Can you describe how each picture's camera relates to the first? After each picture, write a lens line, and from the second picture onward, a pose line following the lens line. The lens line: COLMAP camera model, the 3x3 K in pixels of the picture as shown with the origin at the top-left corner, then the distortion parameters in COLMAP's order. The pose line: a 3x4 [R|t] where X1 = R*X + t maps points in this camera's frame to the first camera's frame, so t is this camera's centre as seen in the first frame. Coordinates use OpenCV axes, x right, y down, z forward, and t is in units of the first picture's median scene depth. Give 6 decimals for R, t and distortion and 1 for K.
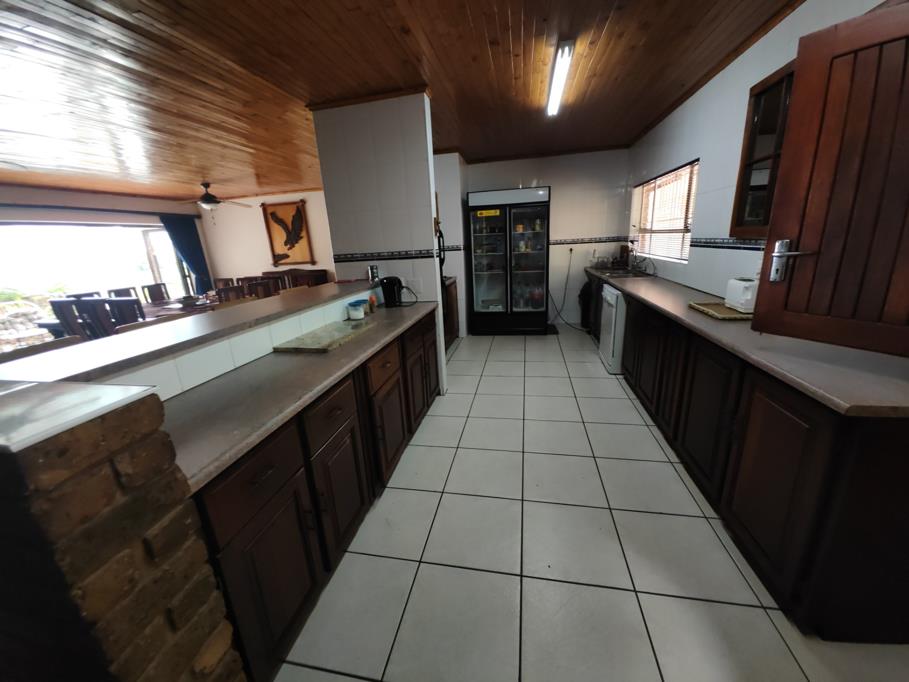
lens RADIAL K [[346.1, 0, 454.1], [0, 346.1, 336.2], [0, 0, 1]] dist [0.000074, 0.000002]
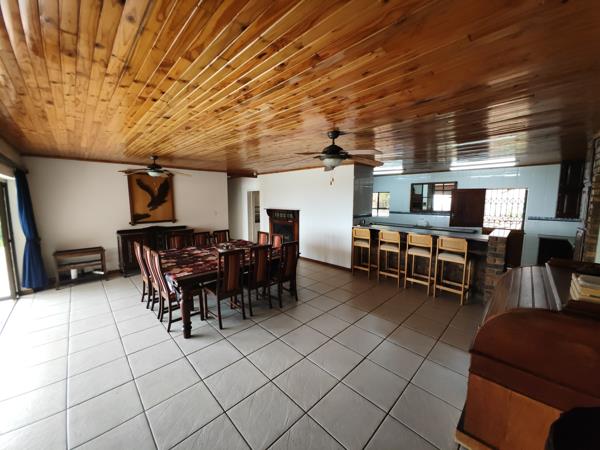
lens RADIAL K [[228.5, 0, 300.4], [0, 228.5, 225.0], [0, 0, 1]] dist [0.000074, 0.000002]
pose [[0.550528, -0.031742, 0.834213, -0.857058], [0.192132, 0.977269, -0.089609, -0.032729], [-0.812406, 0.209612, 0.544113, 0.168061]]
